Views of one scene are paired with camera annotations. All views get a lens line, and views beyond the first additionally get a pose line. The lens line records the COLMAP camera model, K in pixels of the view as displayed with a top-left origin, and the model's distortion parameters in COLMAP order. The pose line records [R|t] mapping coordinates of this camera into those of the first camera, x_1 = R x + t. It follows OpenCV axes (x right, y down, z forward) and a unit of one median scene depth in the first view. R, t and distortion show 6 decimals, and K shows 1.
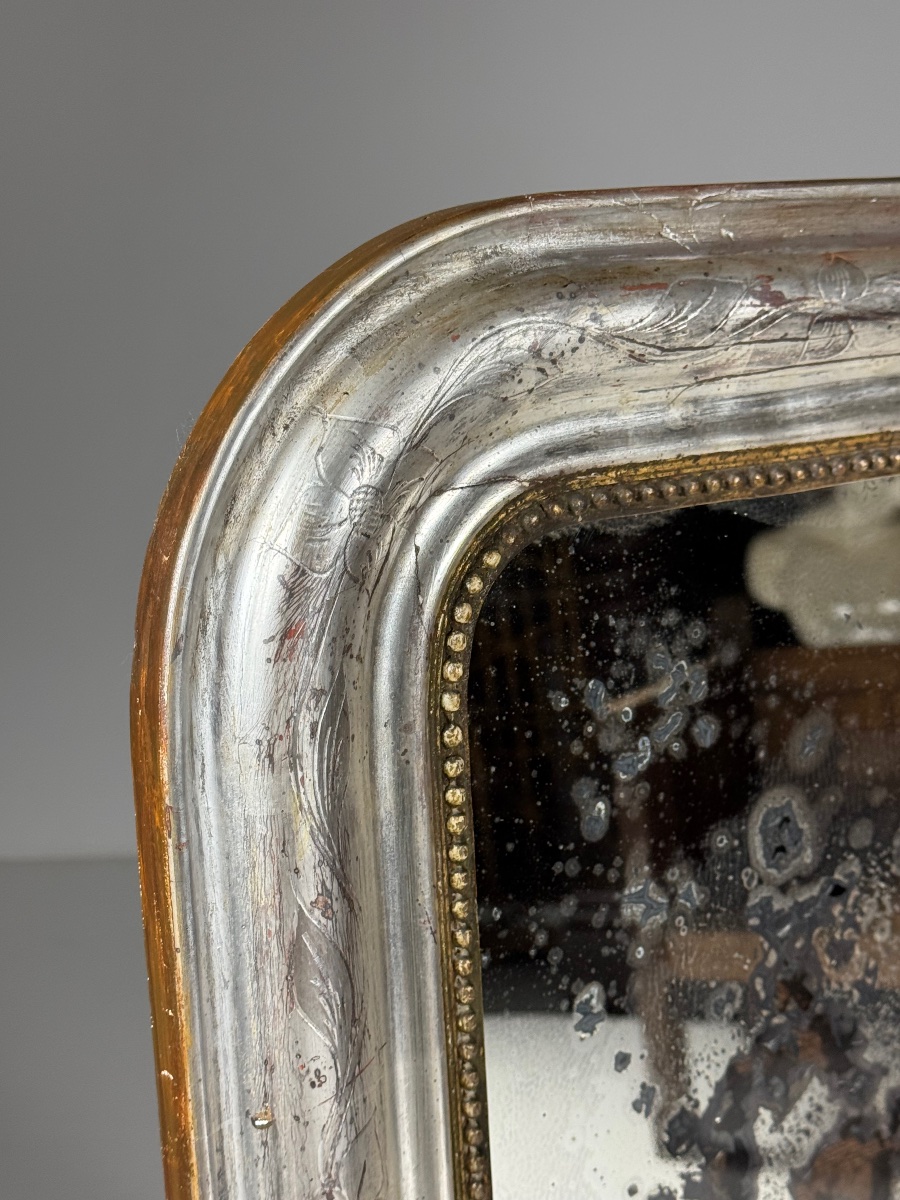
lens RADIAL K [[1937.8, 0, 450.0], [0, 1937.8, 600.0], [0, 0, 1]] dist [0.160516, -0.082488]
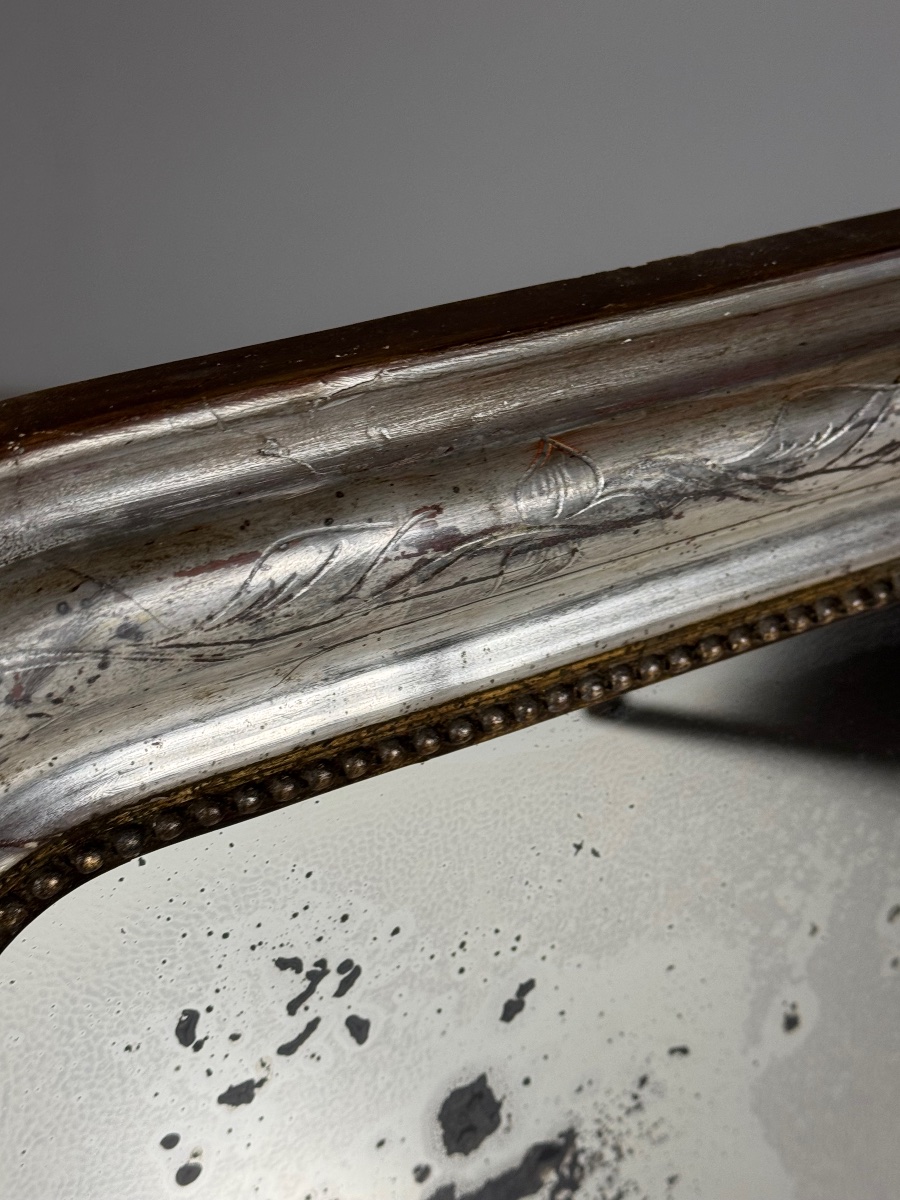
lens RADIAL K [[1937.8, 0, 450.0], [0, 1937.8, 600.0], [0, 0, 1]] dist [0.160516, -0.082488]
pose [[0.998834, 0.048269, 0.000131, 0.169728], [-0.046114, 0.953435, 0.298051, -0.330061], [0.014262, -0.297710, 0.954550, 0.371221]]
